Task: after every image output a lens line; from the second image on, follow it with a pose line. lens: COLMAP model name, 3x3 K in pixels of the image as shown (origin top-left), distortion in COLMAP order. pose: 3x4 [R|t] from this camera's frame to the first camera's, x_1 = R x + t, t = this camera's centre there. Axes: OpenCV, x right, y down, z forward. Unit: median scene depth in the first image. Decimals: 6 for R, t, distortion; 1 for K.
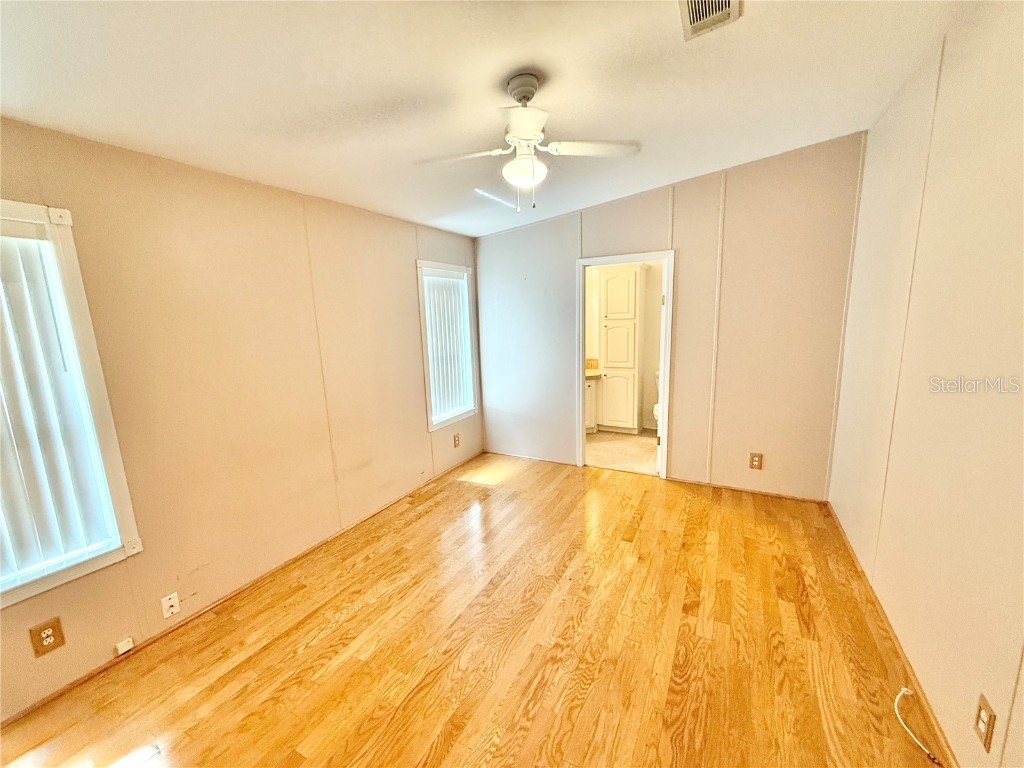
lens RADIAL K [[408.4, 0, 512.0], [0, 408.4, 384.0], [0, 0, 1]] dist [0.000225, 0.000018]
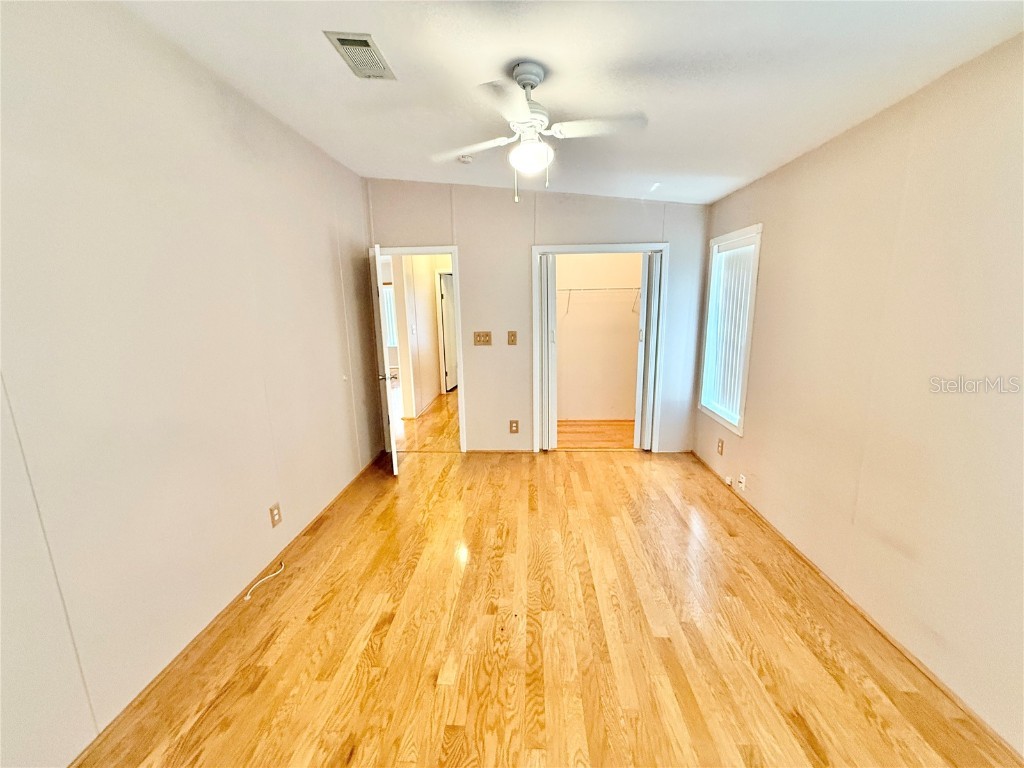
lens RADIAL K [[408.4, 0, 512.0], [0, 408.4, 384.0], [0, 0, 1]] dist [0.000225, 0.000018]
pose [[-0.901311, 0.137718, -0.410697, 0.485624], [-0.020161, 0.933750, 0.357358, -0.310058], [0.432703, 0.330371, -0.838822, 1.738412]]
